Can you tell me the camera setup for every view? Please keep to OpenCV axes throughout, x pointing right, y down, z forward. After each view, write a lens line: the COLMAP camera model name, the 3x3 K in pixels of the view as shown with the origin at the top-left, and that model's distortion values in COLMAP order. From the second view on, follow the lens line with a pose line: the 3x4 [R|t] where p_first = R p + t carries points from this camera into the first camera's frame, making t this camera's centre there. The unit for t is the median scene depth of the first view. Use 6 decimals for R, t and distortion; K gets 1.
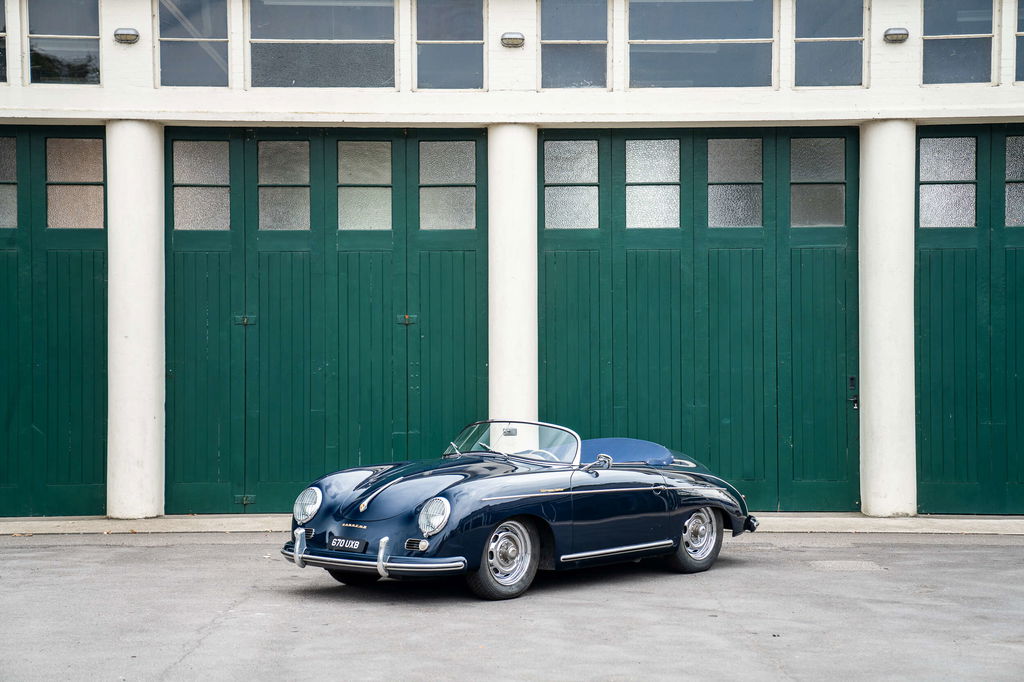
lens RADIAL K [[2081.1, 0, 520.7], [0, 2081.1, 345.5], [0, 0, 1]] dist [0.308113, 0.000000]
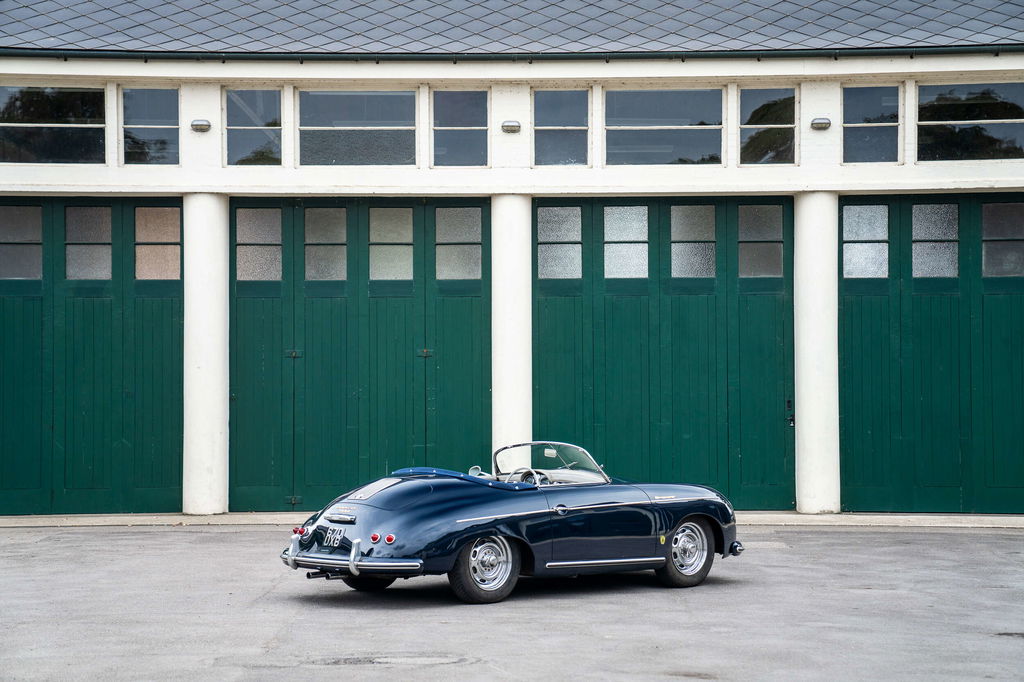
lens RADIAL K [[2081.1, 0, 512.9], [0, 2081.1, 339.6], [0, 0, 1]] dist [0.308113, 0.000000]
pose [[0.999870, -0.000405, -0.016141, 0.016925], [0.000166, 0.999891, -0.014766, -0.002282], [0.016145, 0.014761, 0.999761, -0.226655]]
